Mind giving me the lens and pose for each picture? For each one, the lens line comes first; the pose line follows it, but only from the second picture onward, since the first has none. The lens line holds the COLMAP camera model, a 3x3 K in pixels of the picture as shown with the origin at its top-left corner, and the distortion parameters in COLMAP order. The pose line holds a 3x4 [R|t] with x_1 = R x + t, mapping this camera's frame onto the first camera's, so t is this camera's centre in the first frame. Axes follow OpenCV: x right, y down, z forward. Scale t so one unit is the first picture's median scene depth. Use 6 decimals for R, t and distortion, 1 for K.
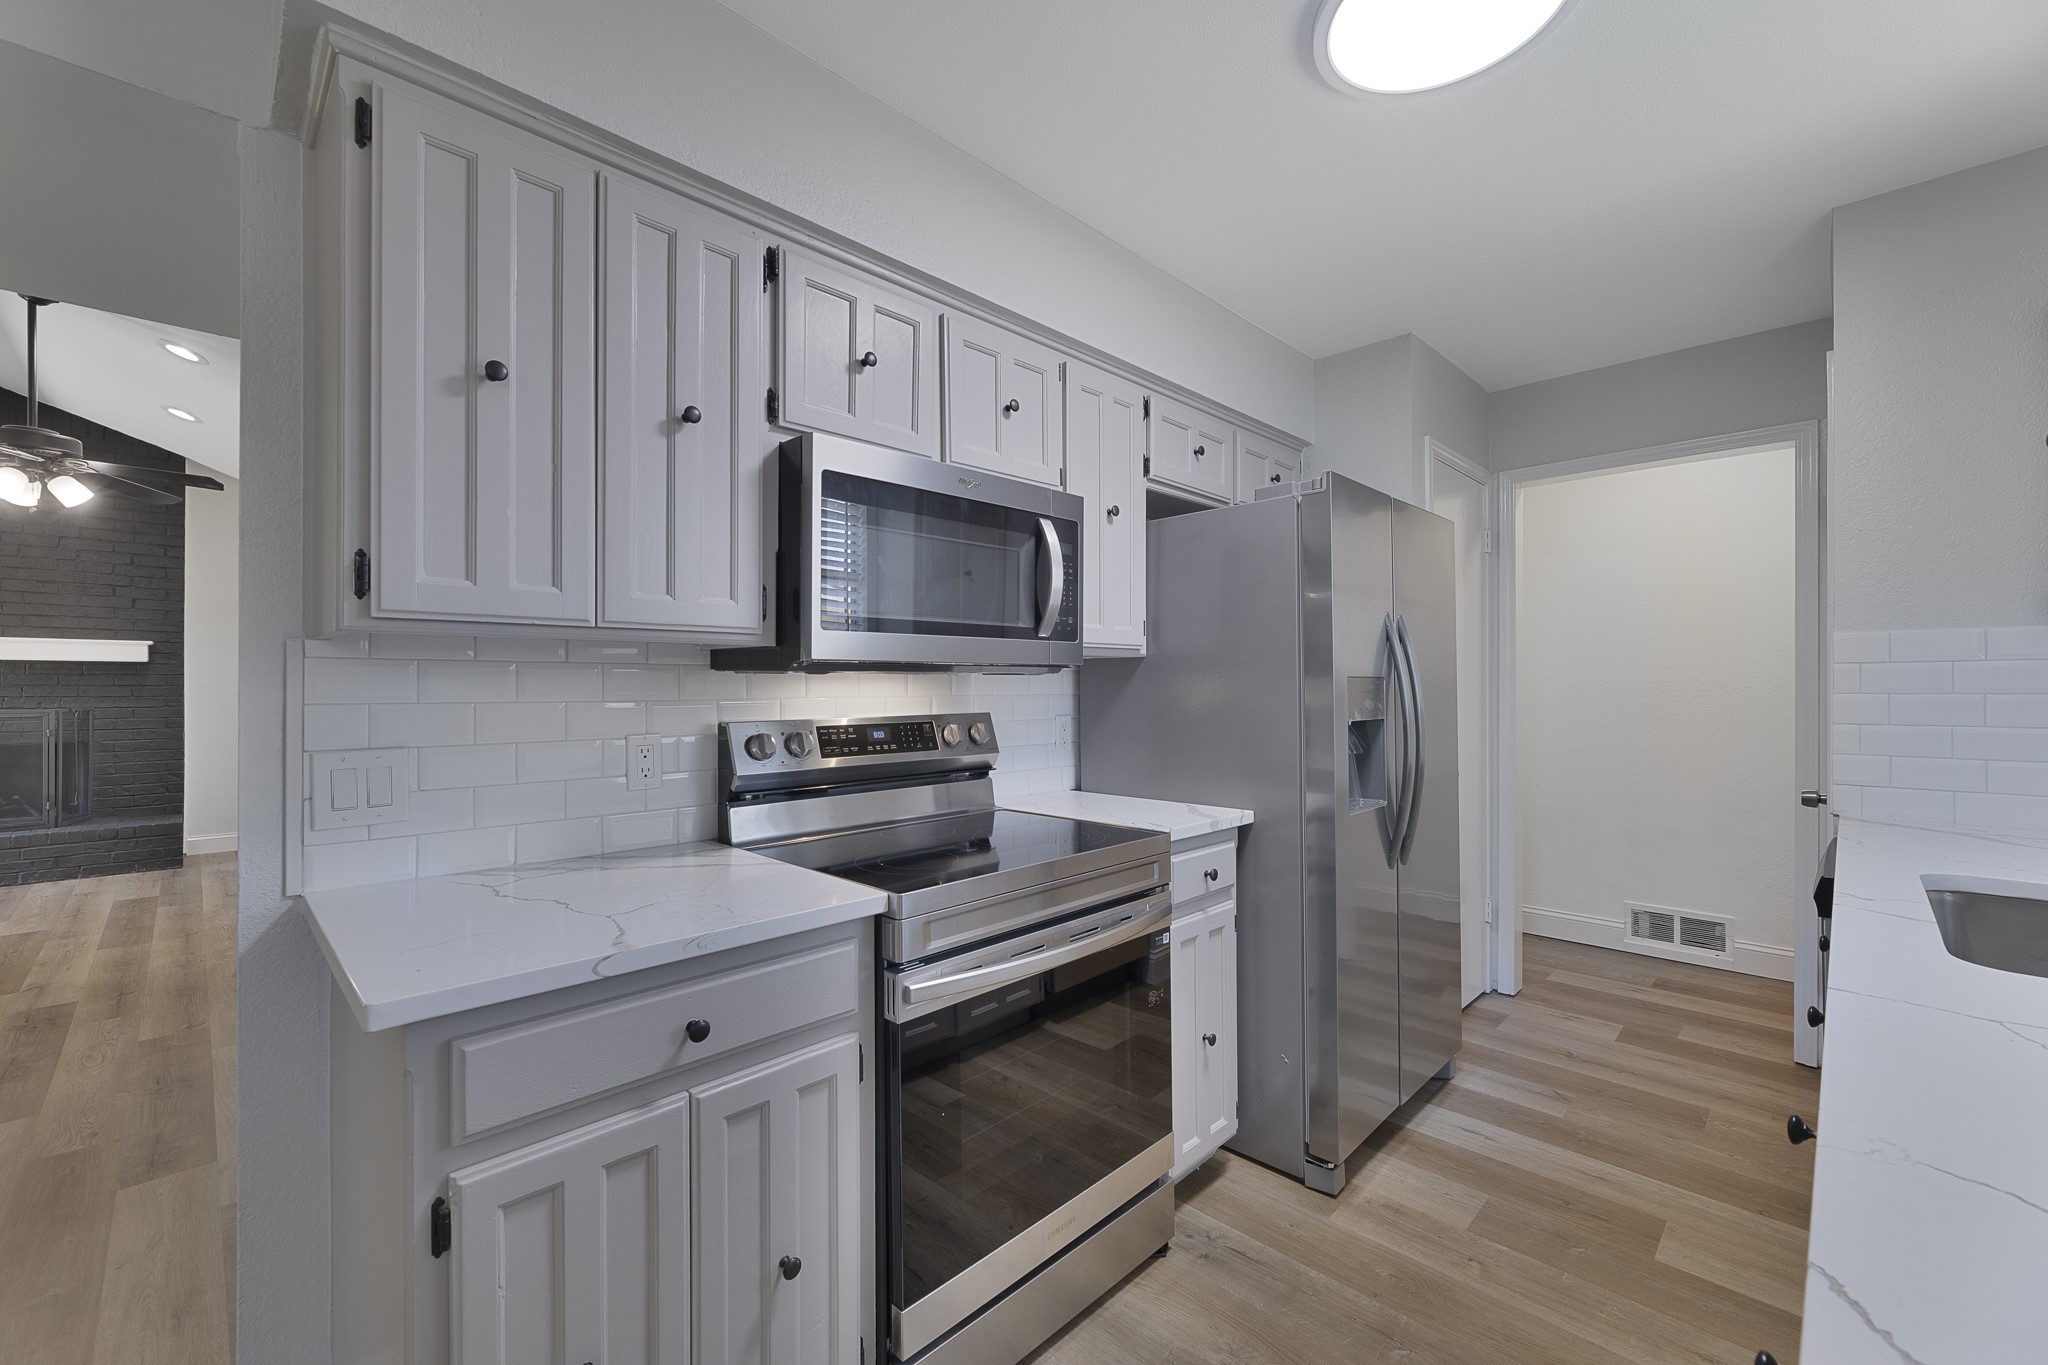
lens RADIAL K [[829.1, 0, 1001.4], [0, 829.1, 682.1], [0, 0, 1]] dist [-0.000422, 0.001038]
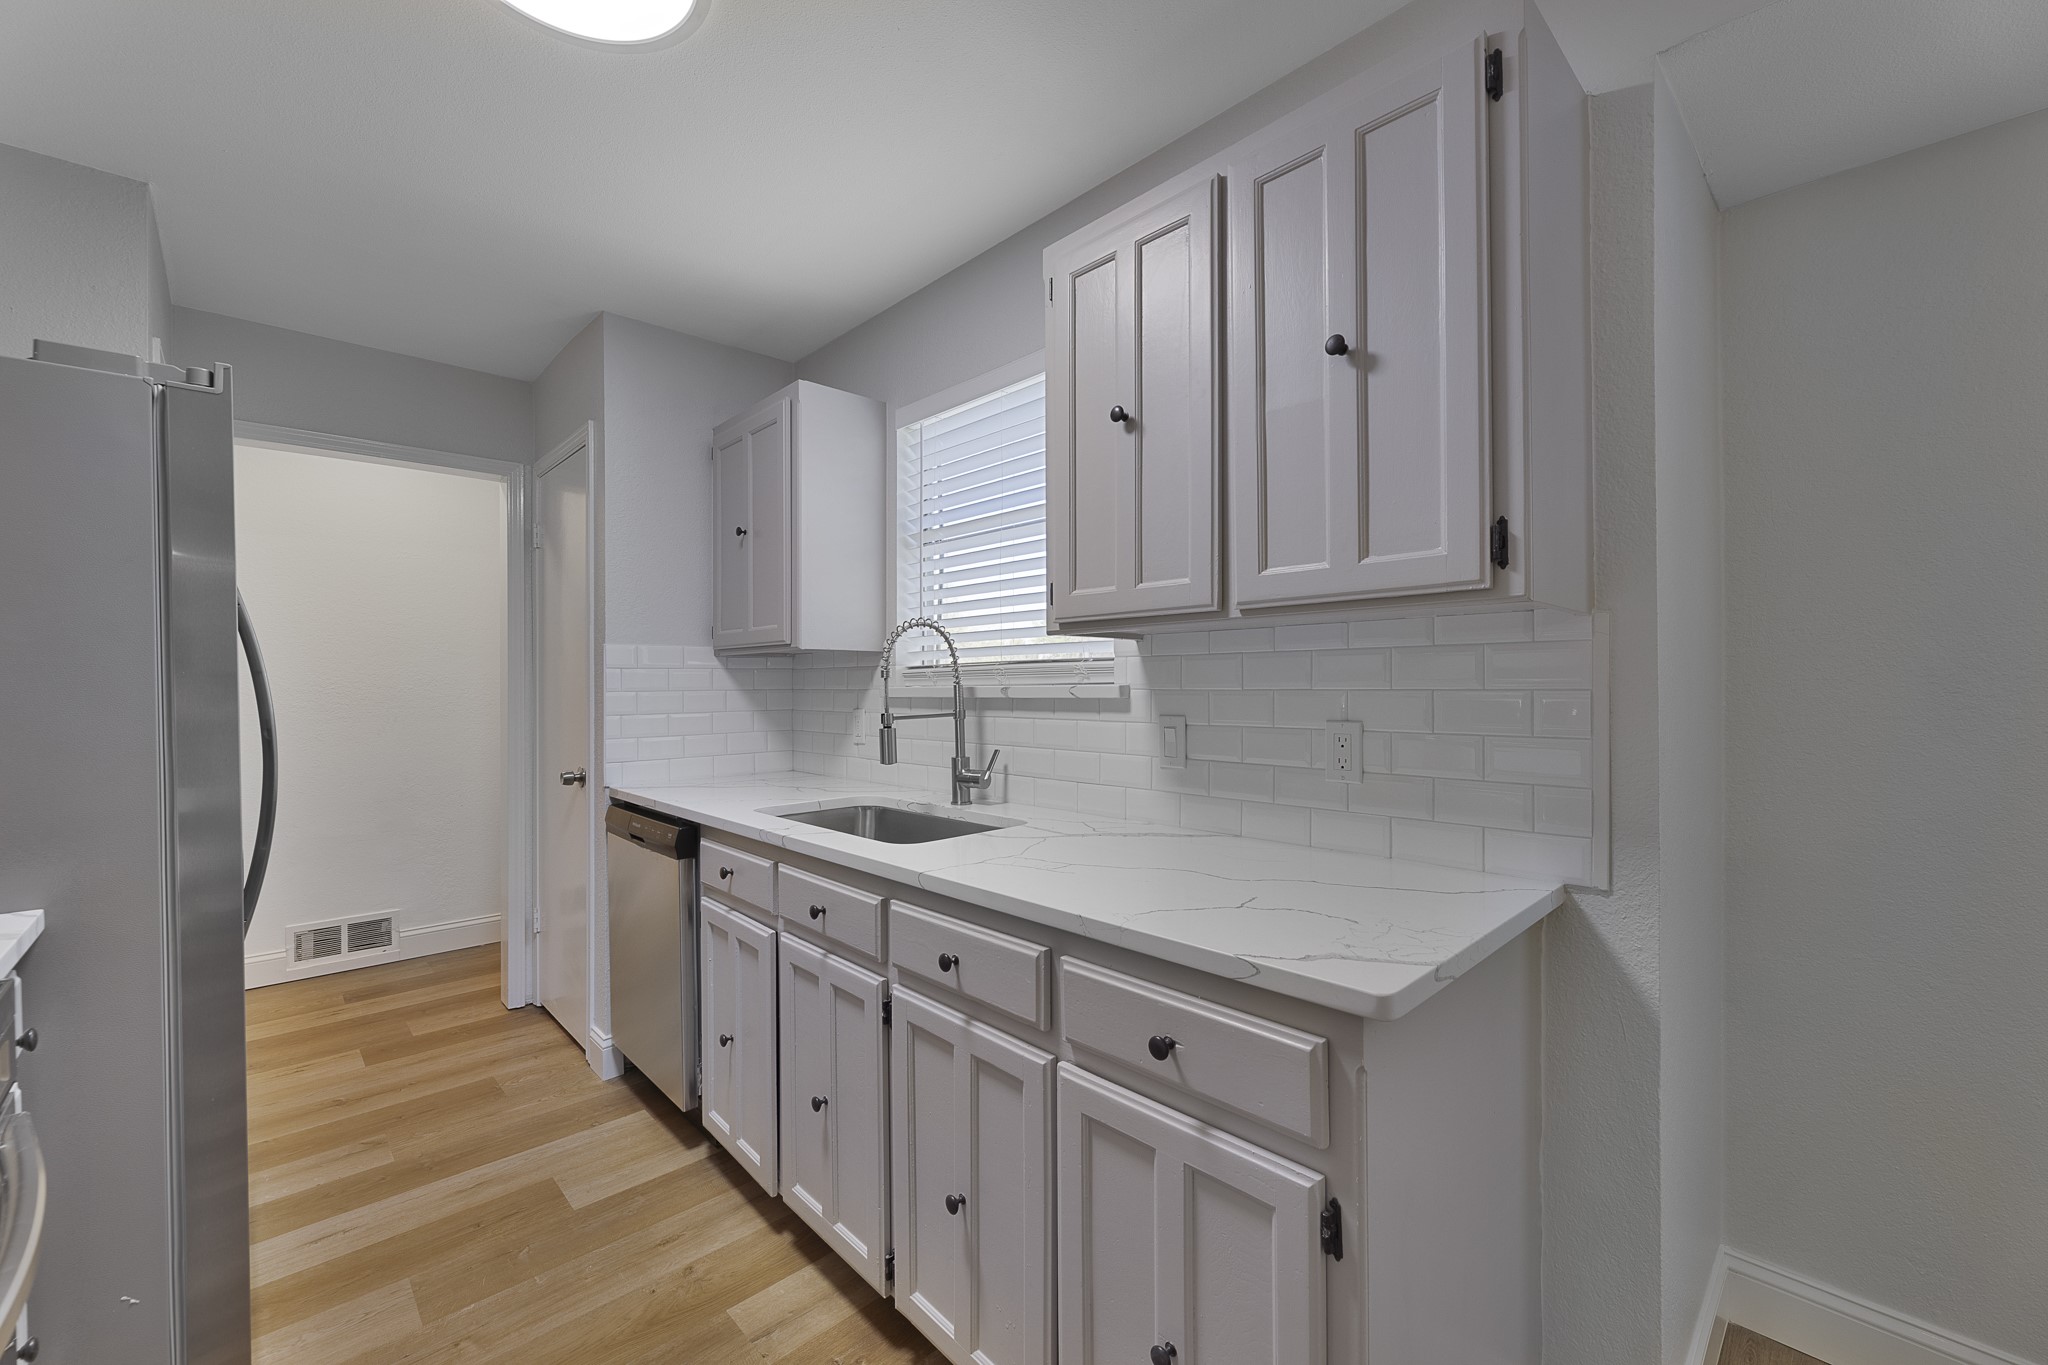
lens RADIAL K [[829.1, 0, 1020.8], [0, 829.1, 678.0], [0, 0, 1]] dist [-0.000422, 0.001038]
pose [[0.031877, 0.005365, 0.999477, -0.145957], [0.004749, 0.999973, -0.005519, 0.001421], [-0.999481, 0.004923, 0.031851, 0.187674]]
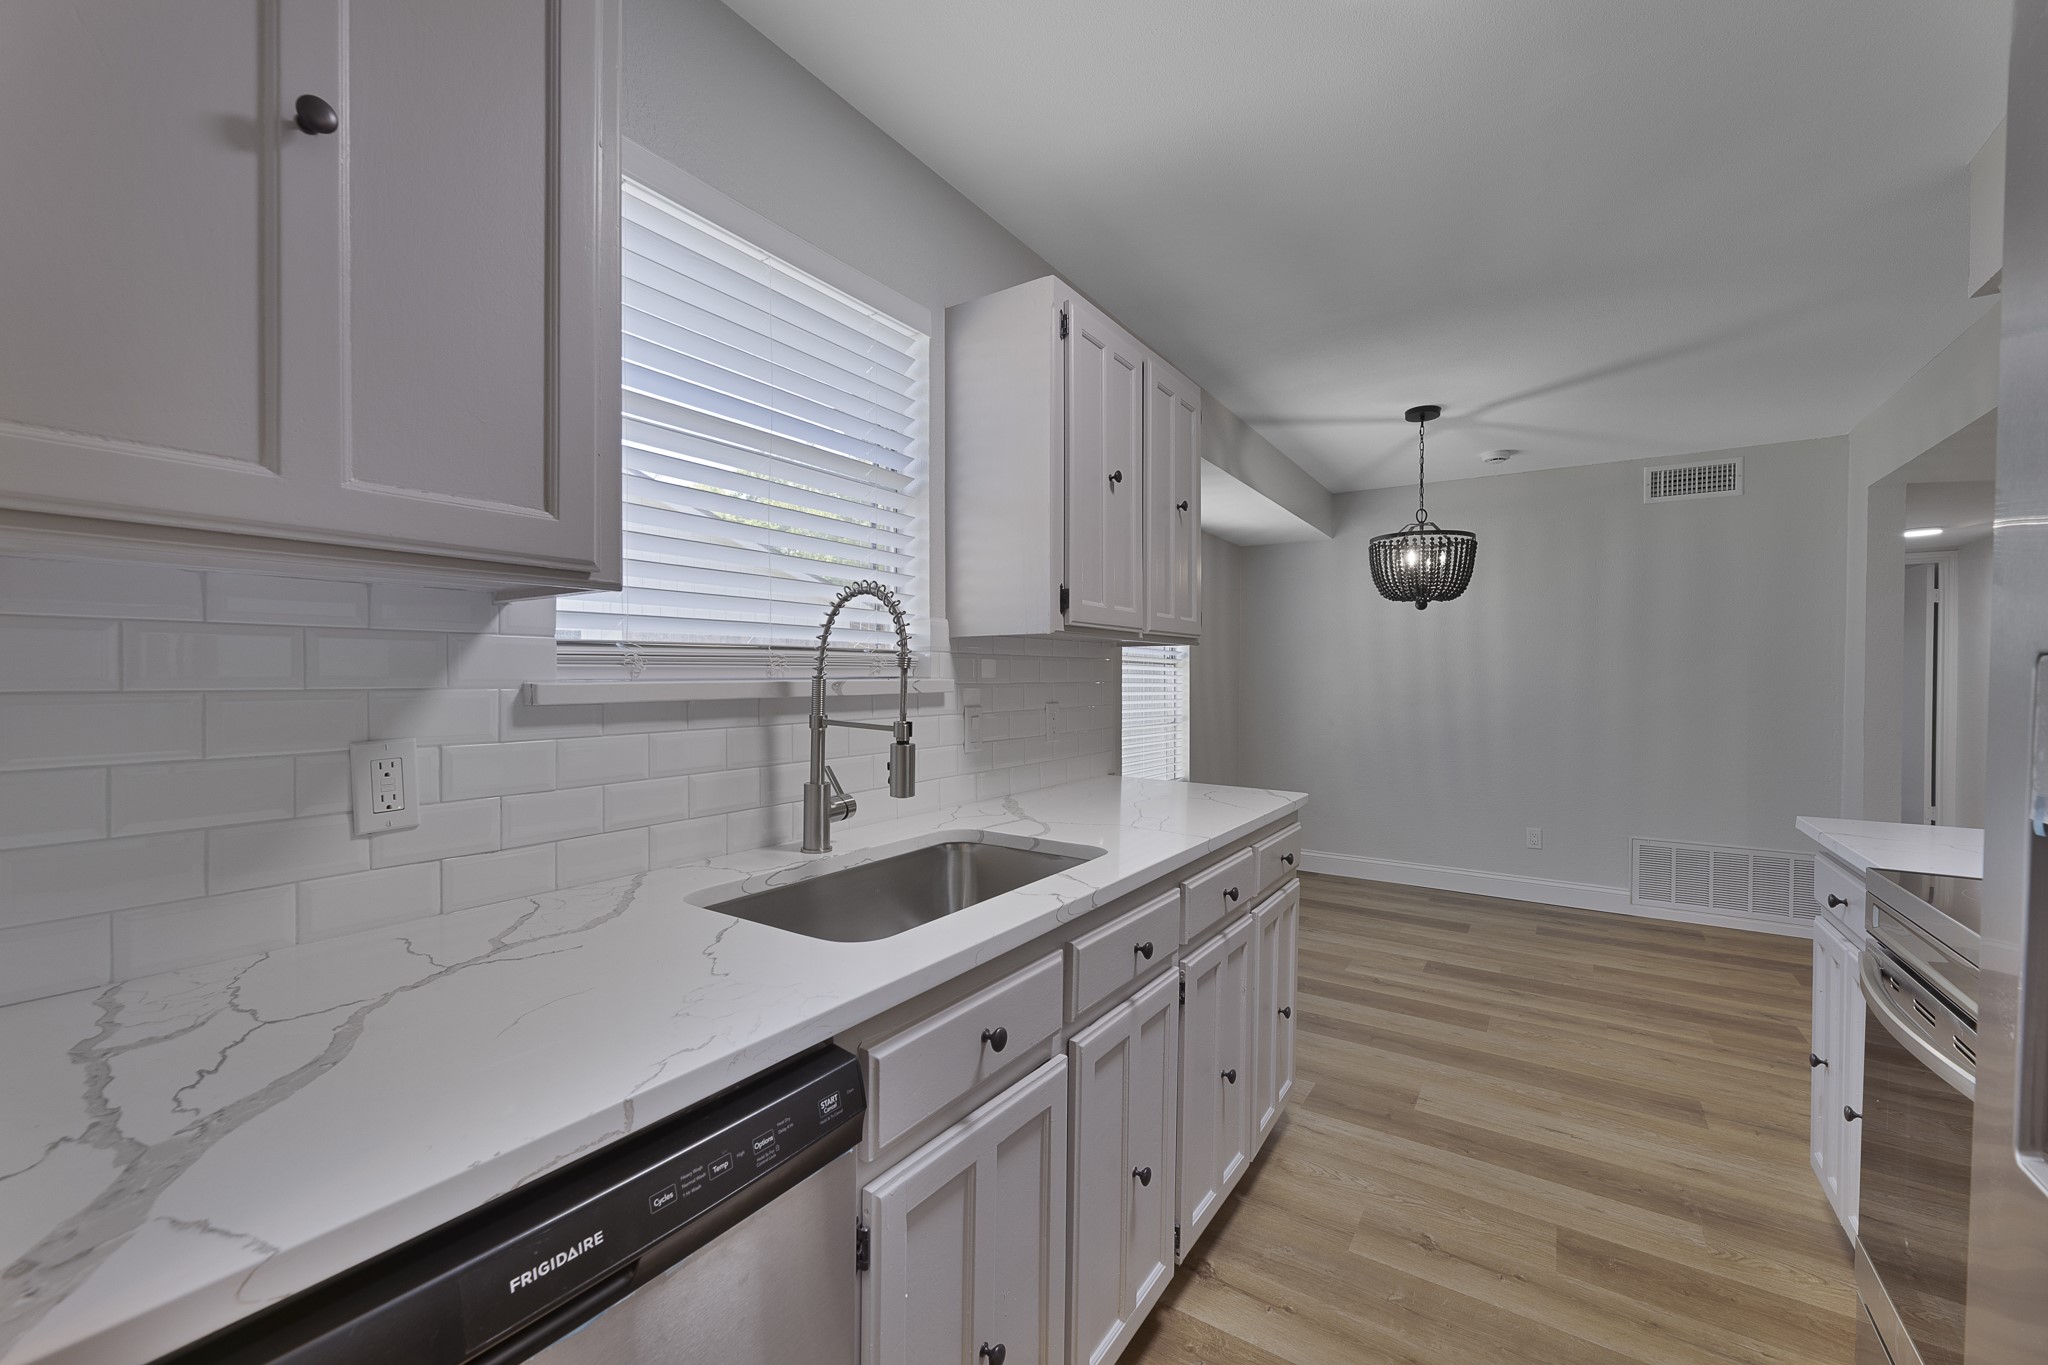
lens RADIAL K [[829.1, 0, 1017.9], [0, 829.1, 683.1], [0, 0, 1]] dist [-0.000422, 0.001038]
pose [[-0.980694, 0.010923, -0.195242, 0.460024], [0.012542, 0.999896, -0.007057, 0.010334], [0.195144, -0.009370, -0.980730, 0.696653]]
